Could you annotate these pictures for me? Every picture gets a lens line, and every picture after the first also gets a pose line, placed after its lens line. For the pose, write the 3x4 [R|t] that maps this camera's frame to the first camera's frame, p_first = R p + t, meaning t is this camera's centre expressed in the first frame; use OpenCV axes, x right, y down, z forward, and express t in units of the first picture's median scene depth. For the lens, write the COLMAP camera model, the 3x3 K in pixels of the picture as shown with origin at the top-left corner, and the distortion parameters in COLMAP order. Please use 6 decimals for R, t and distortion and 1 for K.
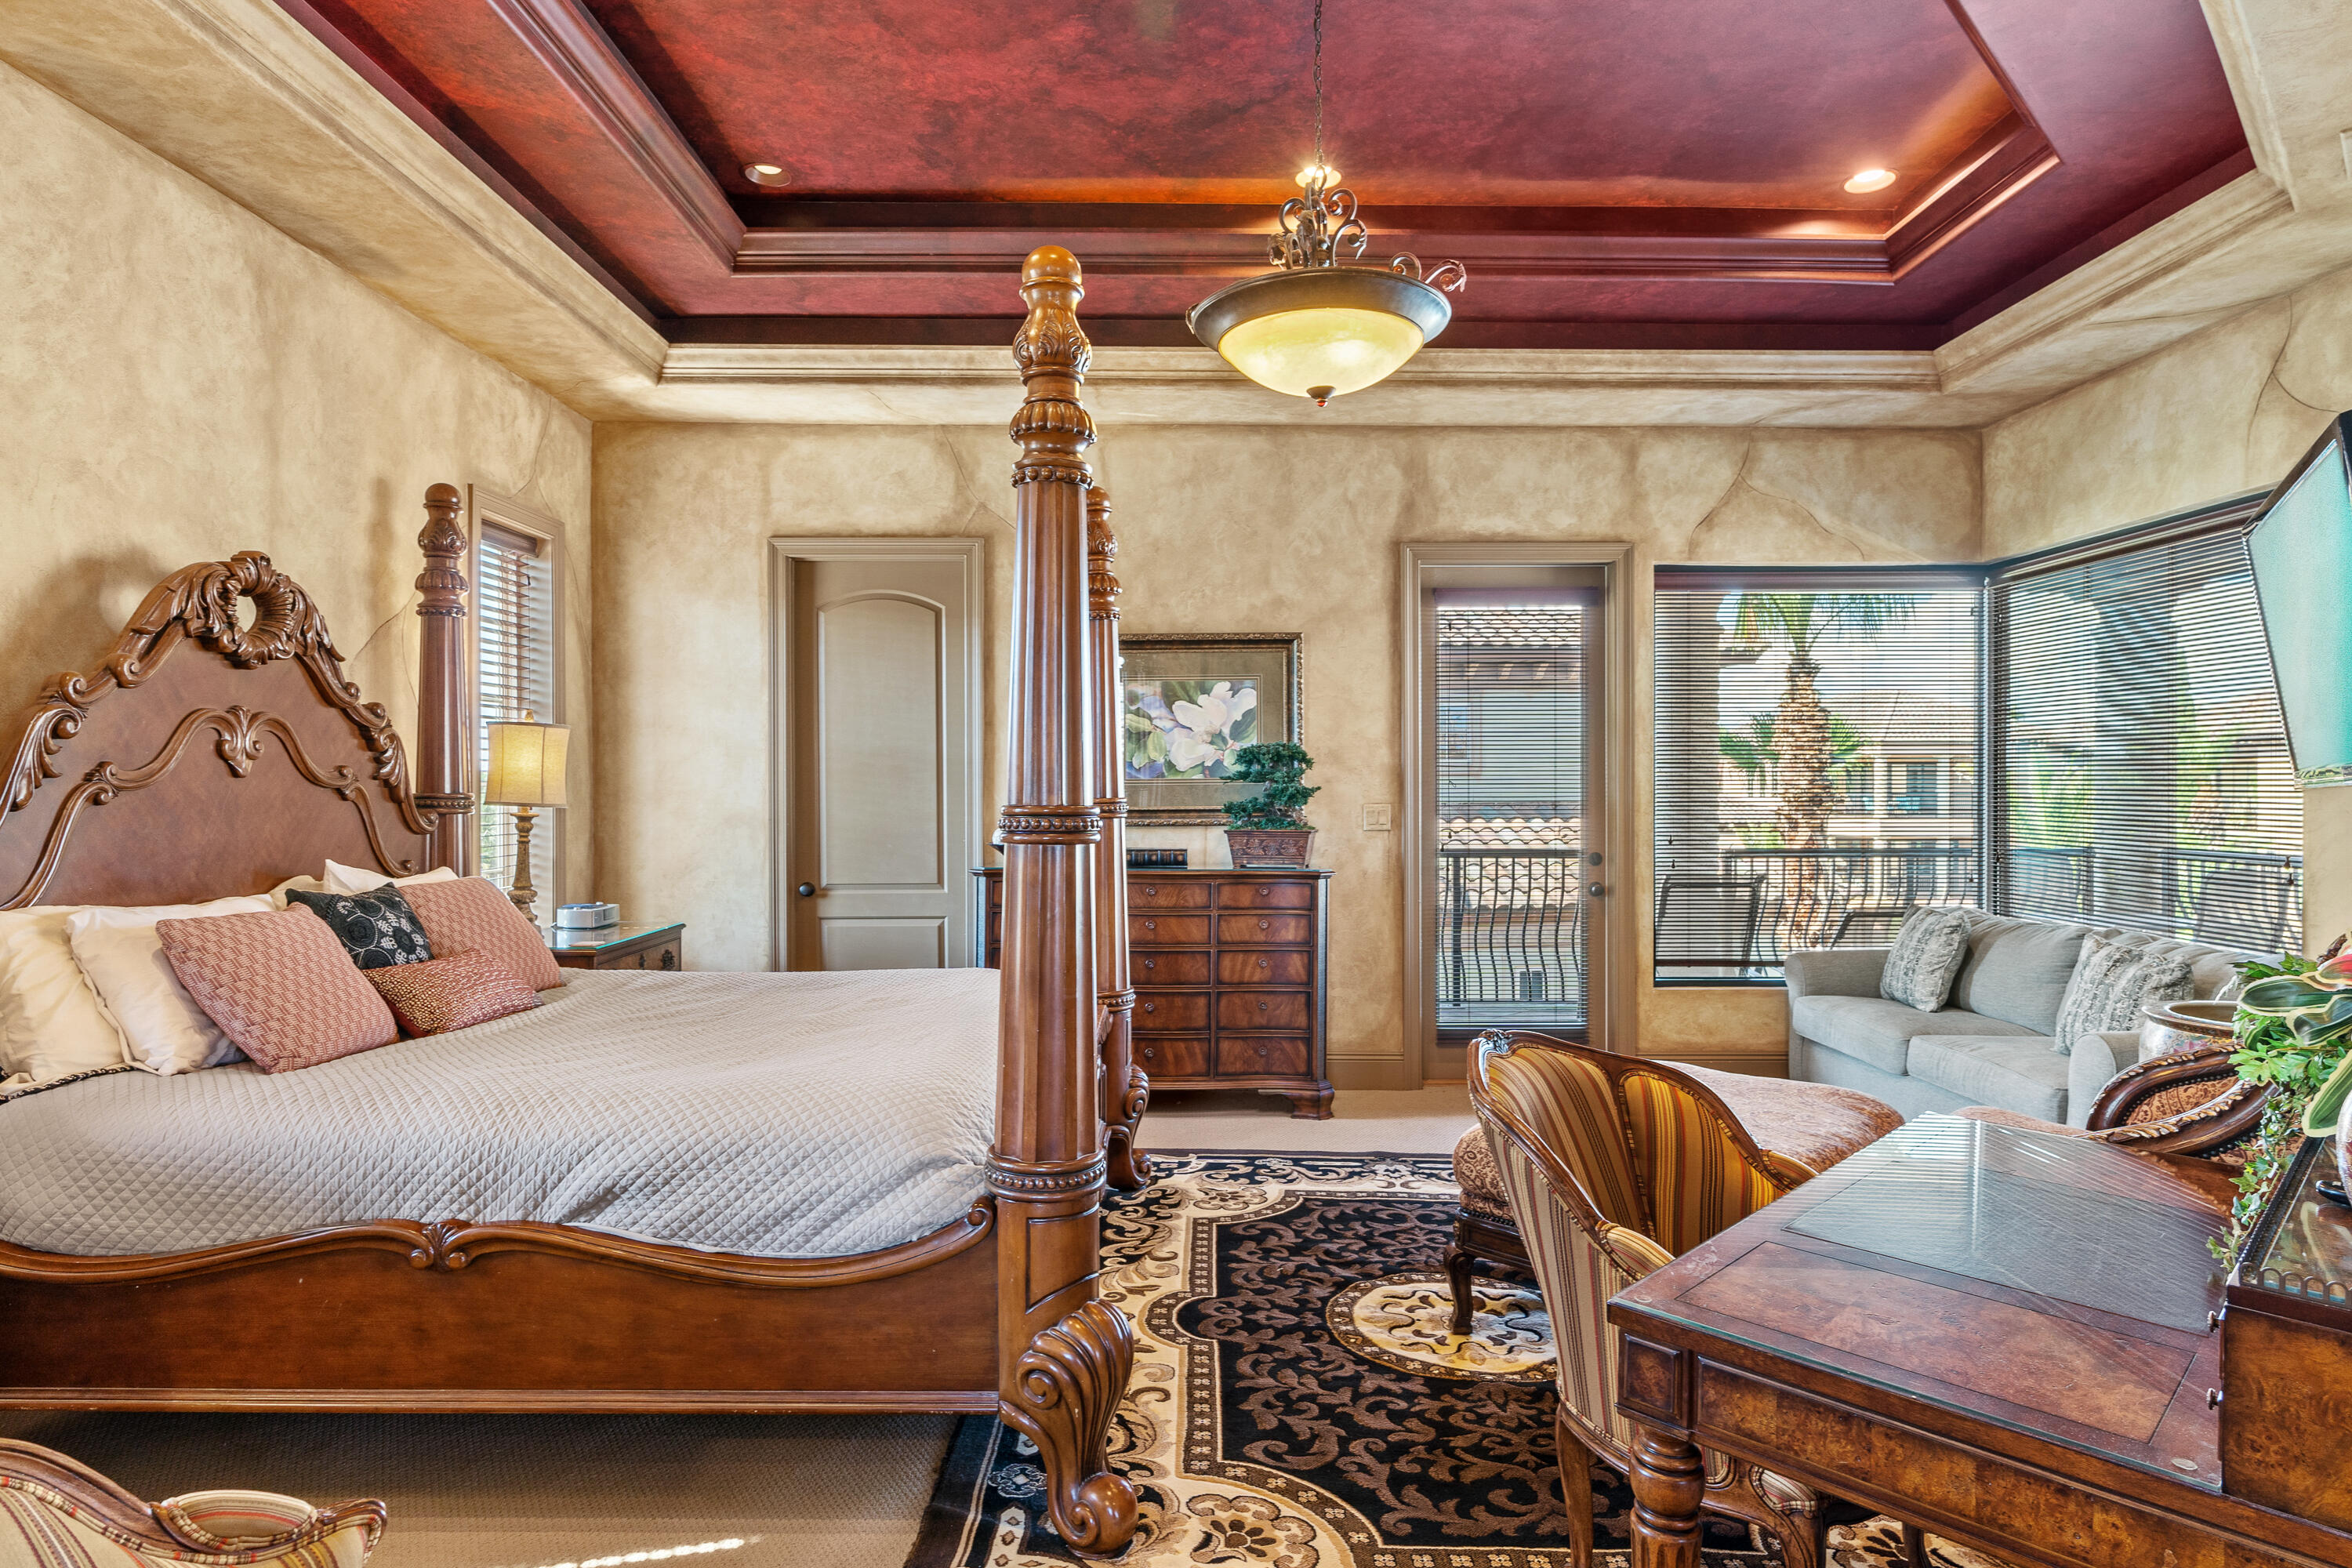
lens RADIAL K [[1257.7, 0, 1181.6], [0, 1257.7, 795.9], [0, 0, 1]] dist [-0.016064, 0.010502]
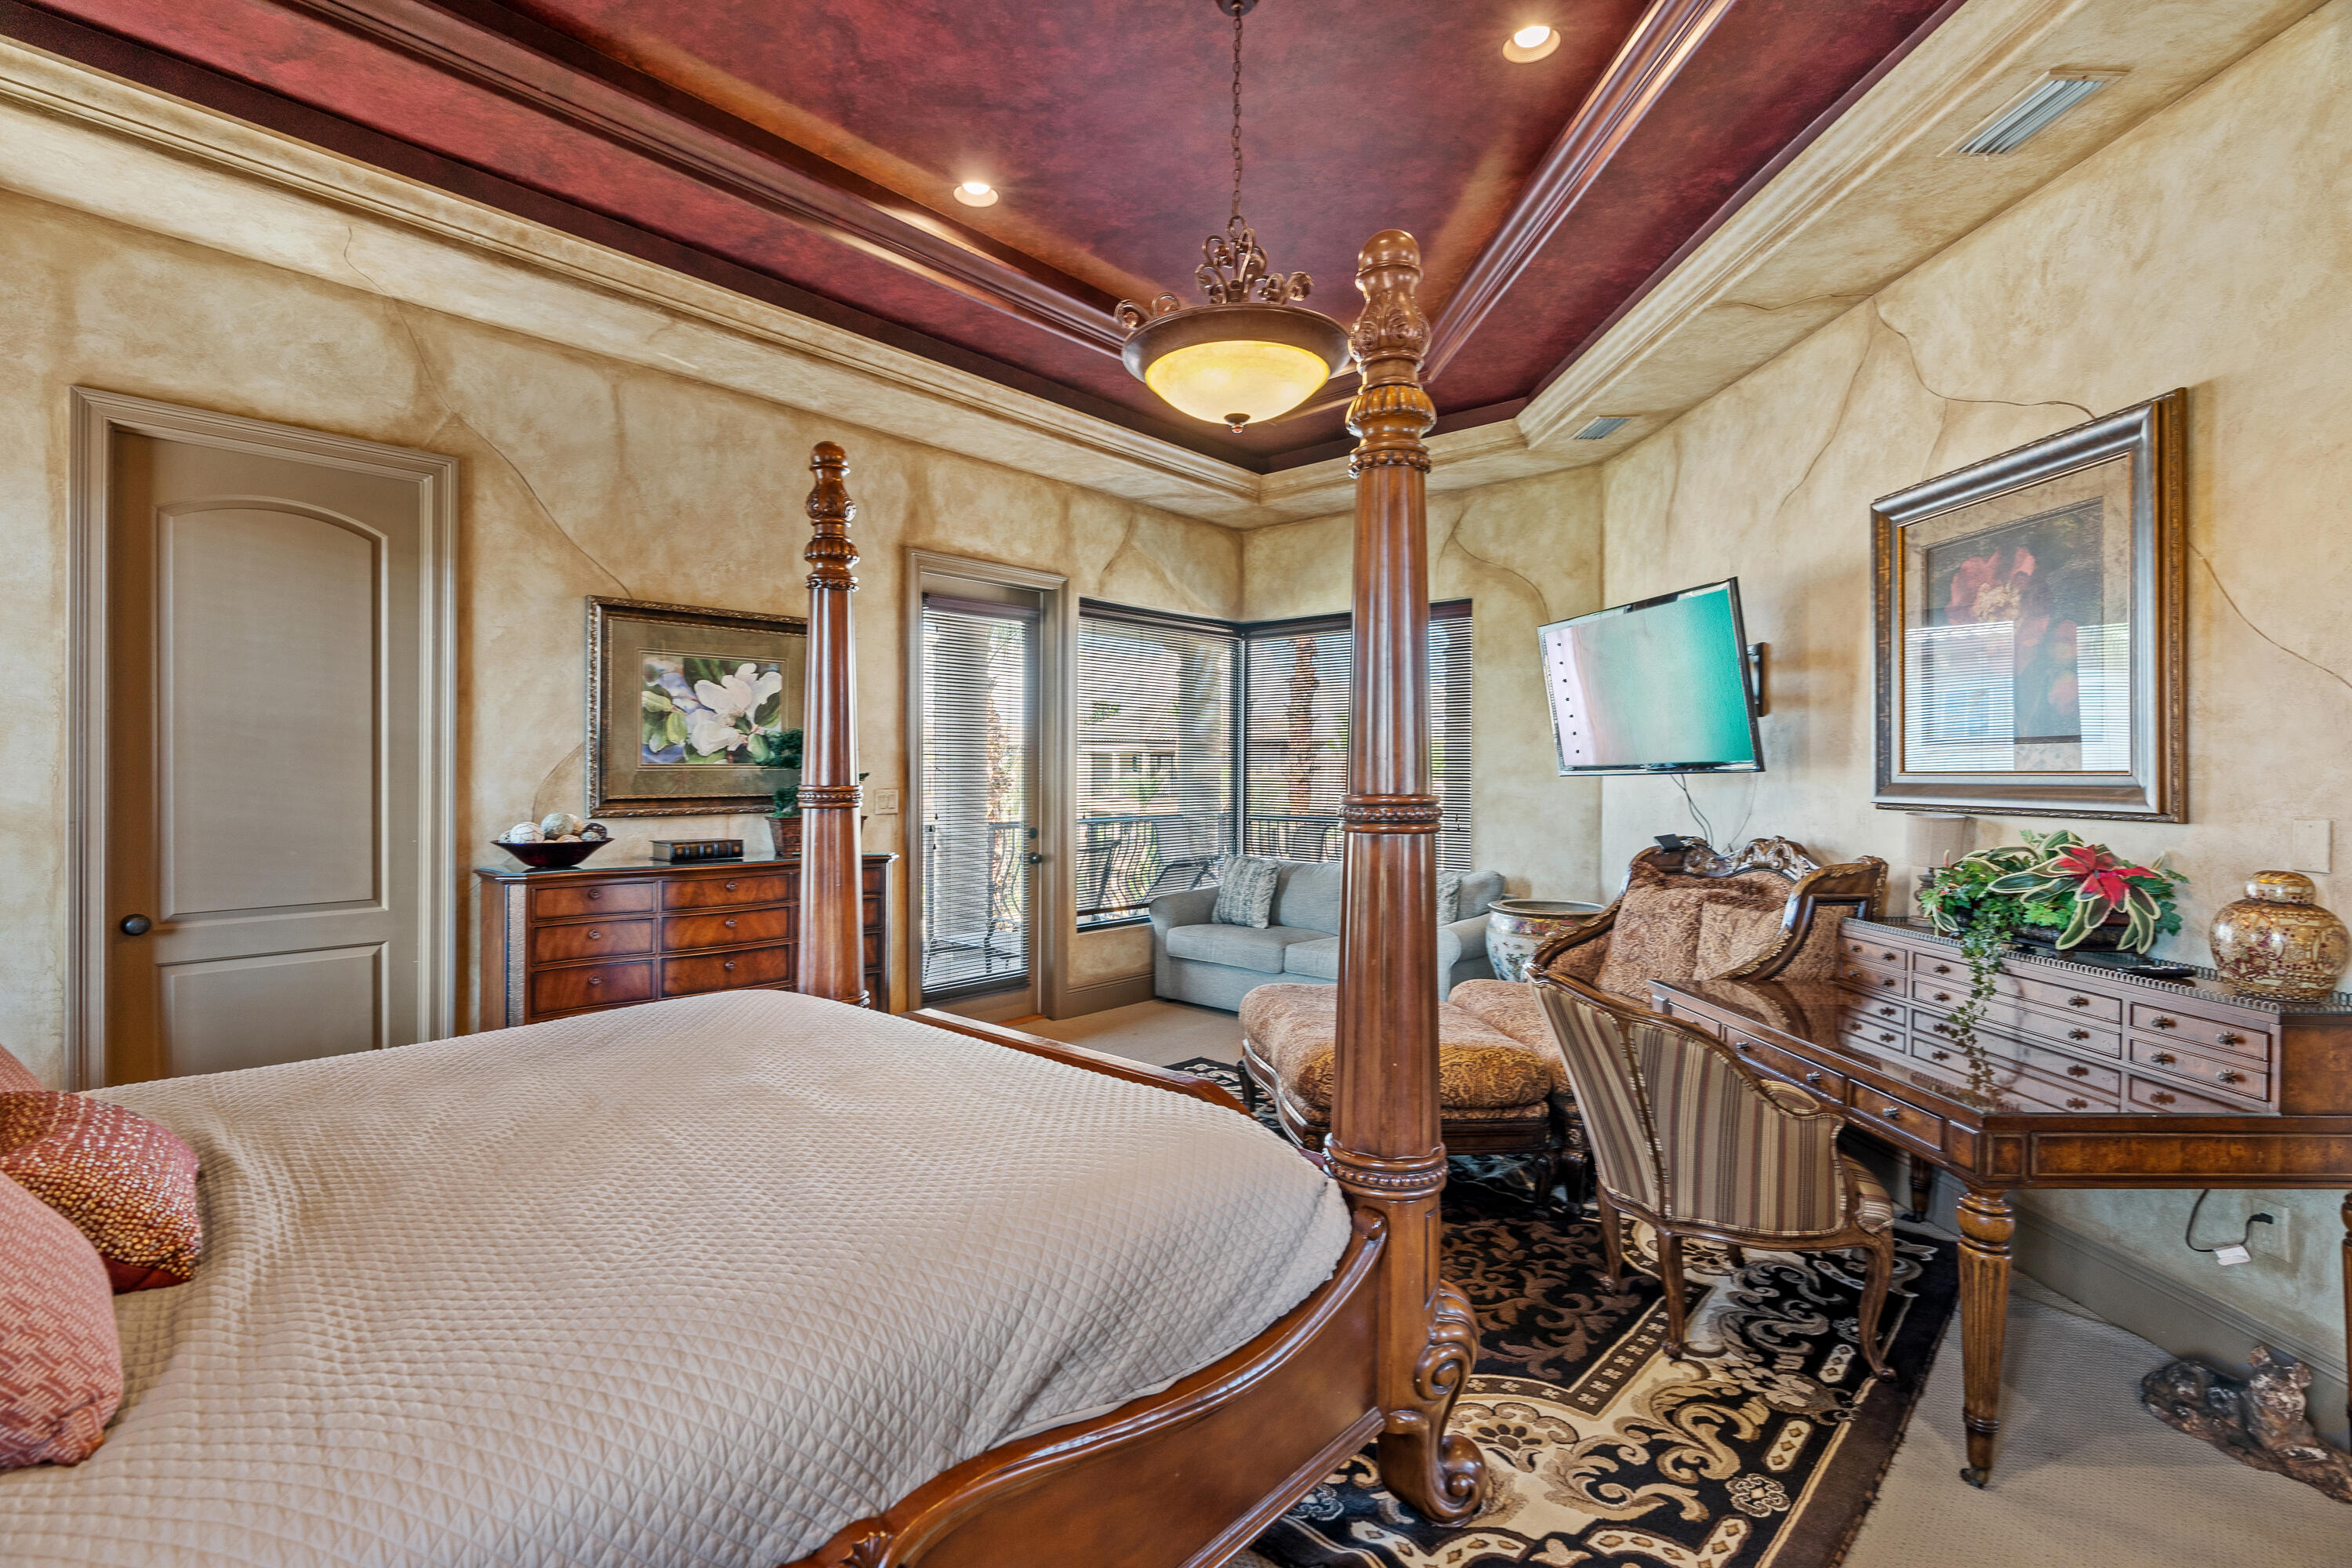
lens RADIAL K [[1048.9, 0, 1156.1], [0, 1048.9, 776.8], [0, 0, 1]] dist [-0.005433, -0.000052]
pose [[0.685868, -0.000685, 0.727726, -0.345675], [0.002592, 0.999996, -0.001501, -0.002214], [-0.727721, 0.002916, 0.685867, 0.233816]]
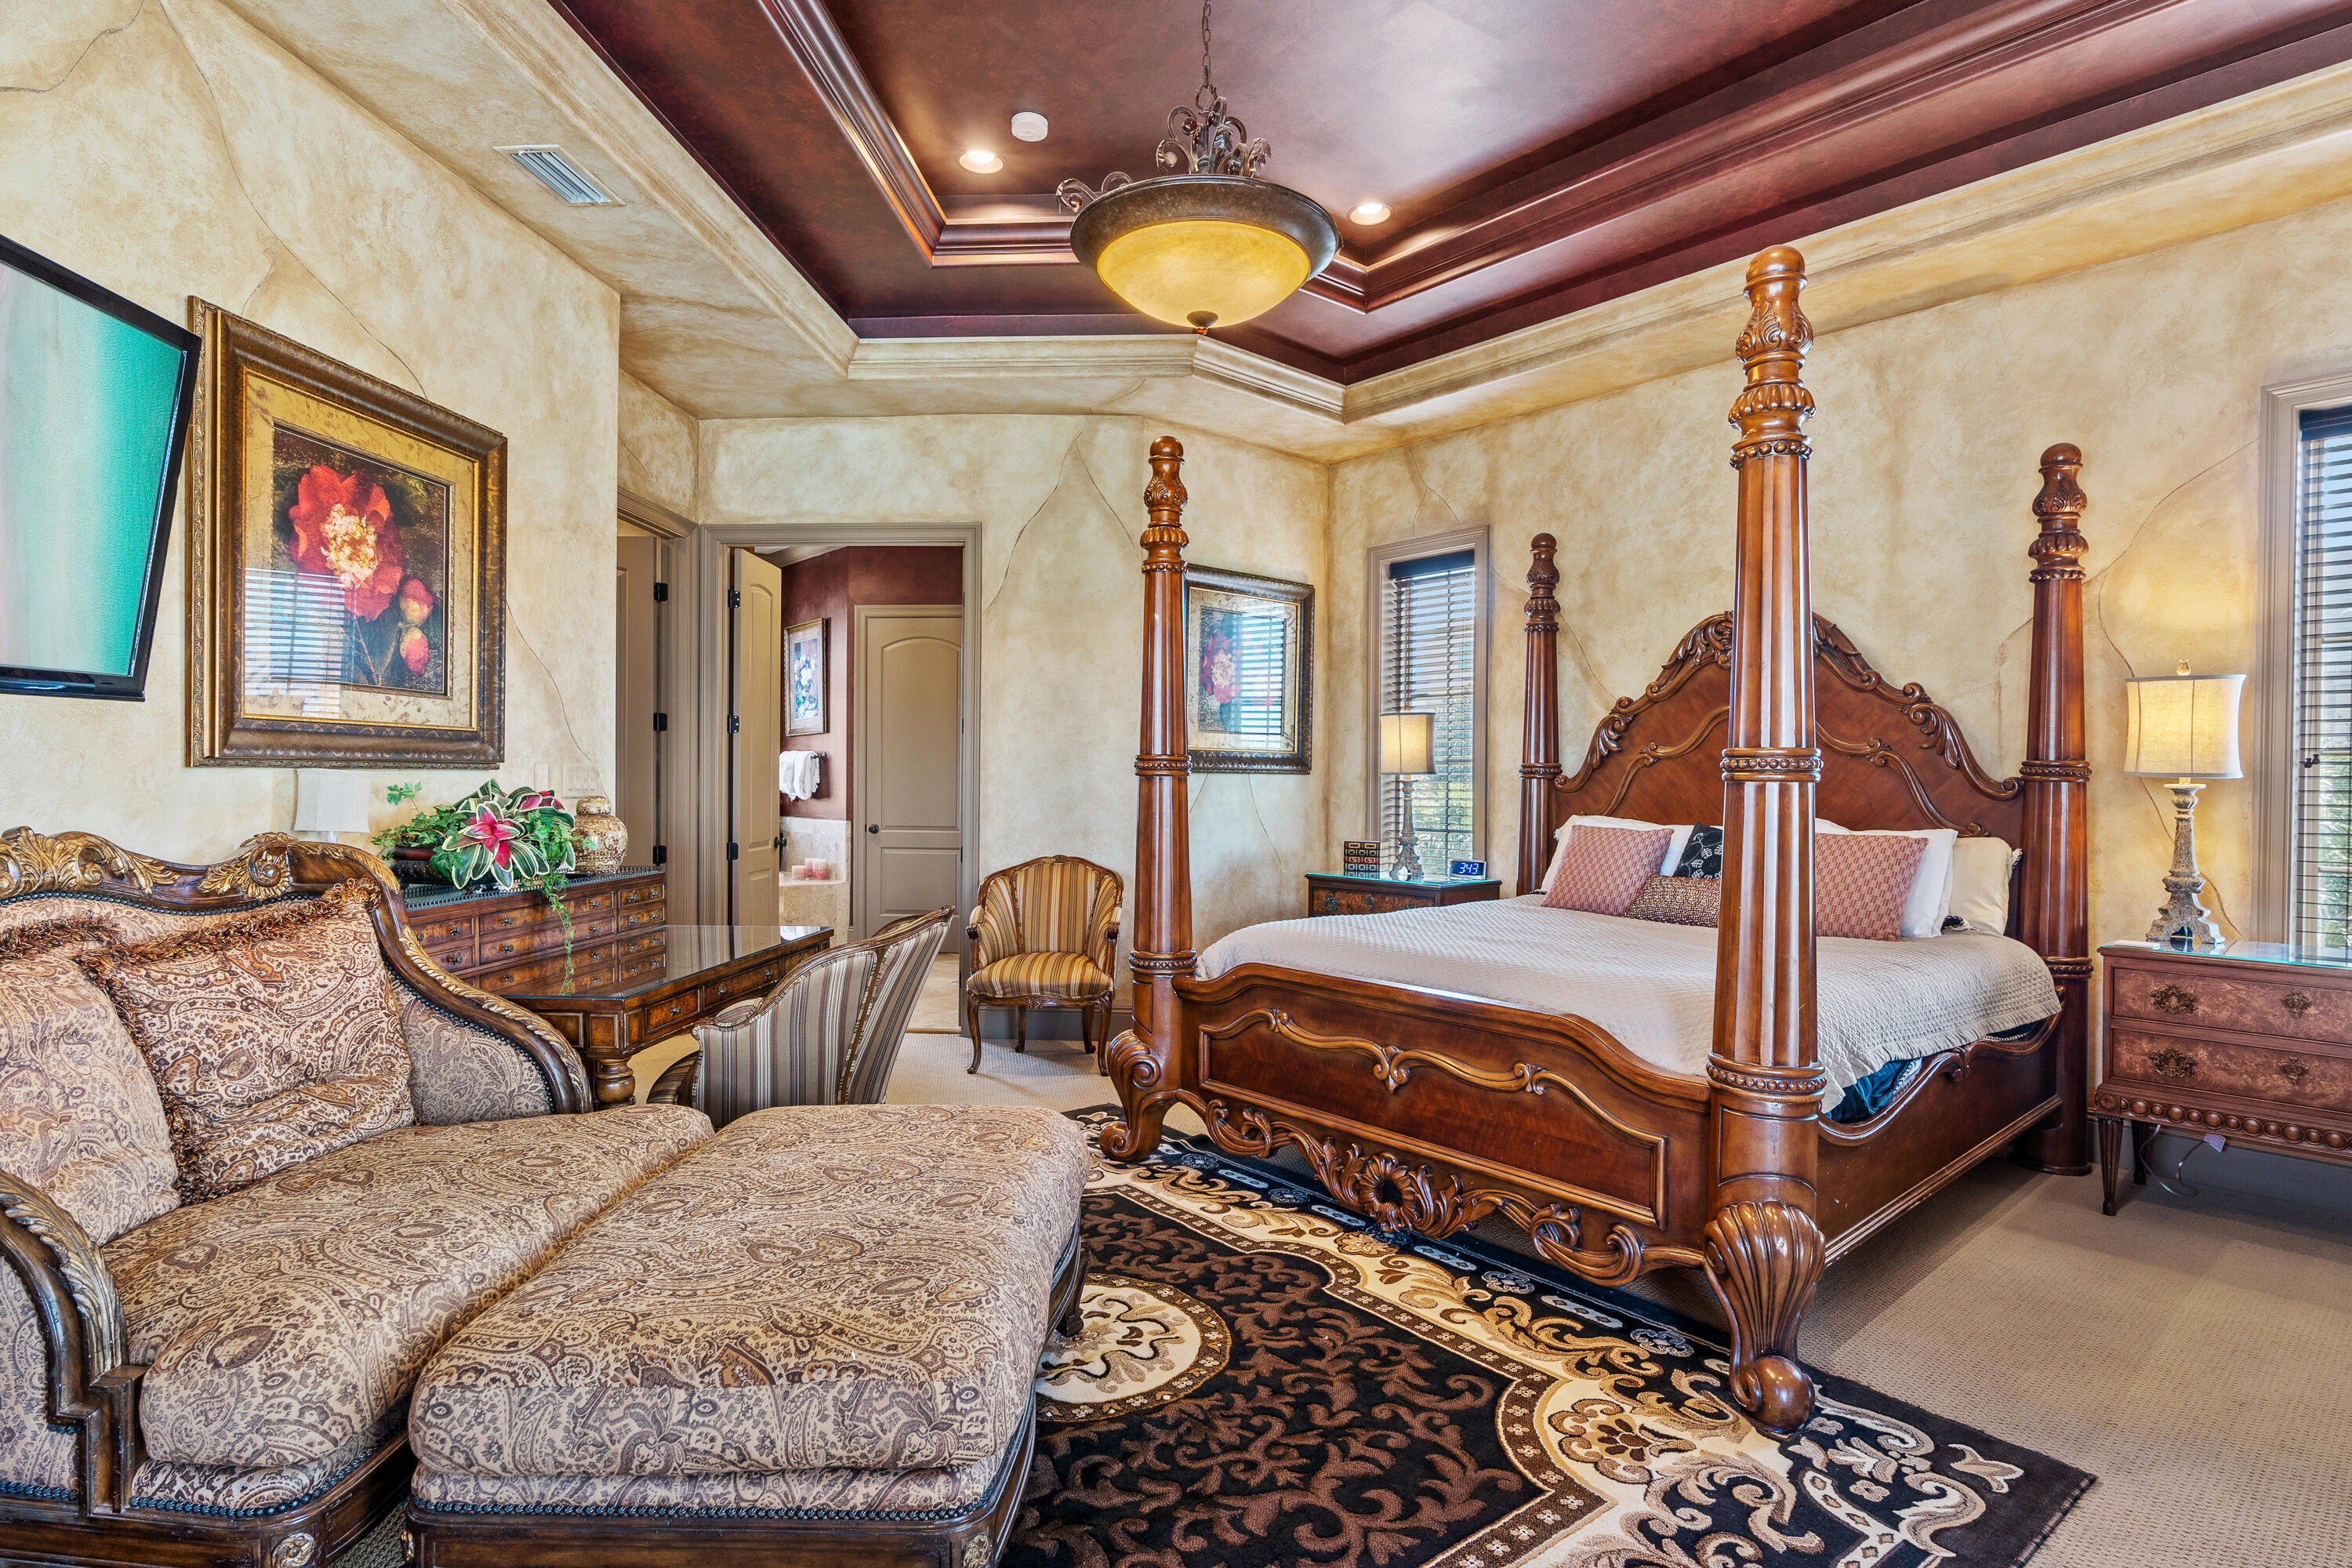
lens RADIAL K [[1223.3, 0, 1175.7], [0, 1223.3, 778.8], [0, 0, 1]] dist [-0.007017, 0.002571]
pose [[-0.760196, -0.007224, -0.649654, 0.414551], [-0.015119, 0.999864, 0.006573, 0.012967], [0.649518, 0.014818, -0.760202, 0.961627]]
